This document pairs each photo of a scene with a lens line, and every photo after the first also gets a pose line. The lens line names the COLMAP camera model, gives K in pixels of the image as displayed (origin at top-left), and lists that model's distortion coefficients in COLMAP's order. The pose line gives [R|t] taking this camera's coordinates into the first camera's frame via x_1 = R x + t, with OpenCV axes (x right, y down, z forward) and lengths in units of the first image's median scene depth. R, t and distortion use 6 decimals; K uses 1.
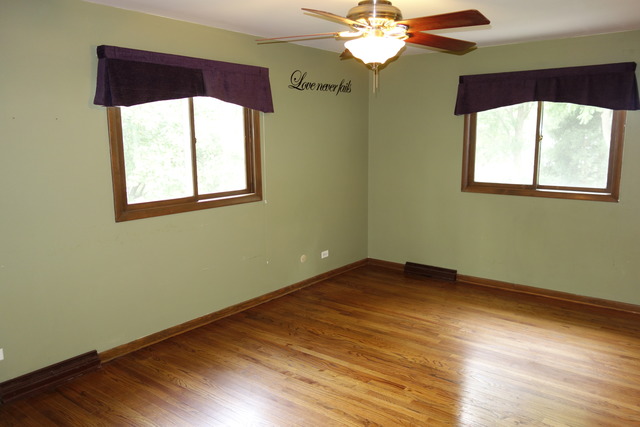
lens RADIAL K [[503.1, 0, 319.5], [0, 503.1, 215.1], [0, 0, 1]] dist [-0.007727, -0.008727]
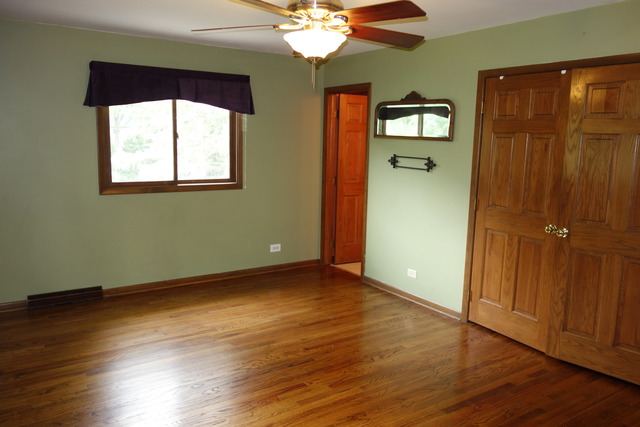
lens RADIAL K [[503.1, 0, 319.1], [0, 503.1, 211.5], [0, 0, 1]] dist [-0.007727, -0.008727]
pose [[0.303807, -0.130515, 0.943752, -0.467323], [0.130570, 0.986930, 0.094454, -0.056392], [-0.943744, 0.094529, 0.316878, 0.401224]]
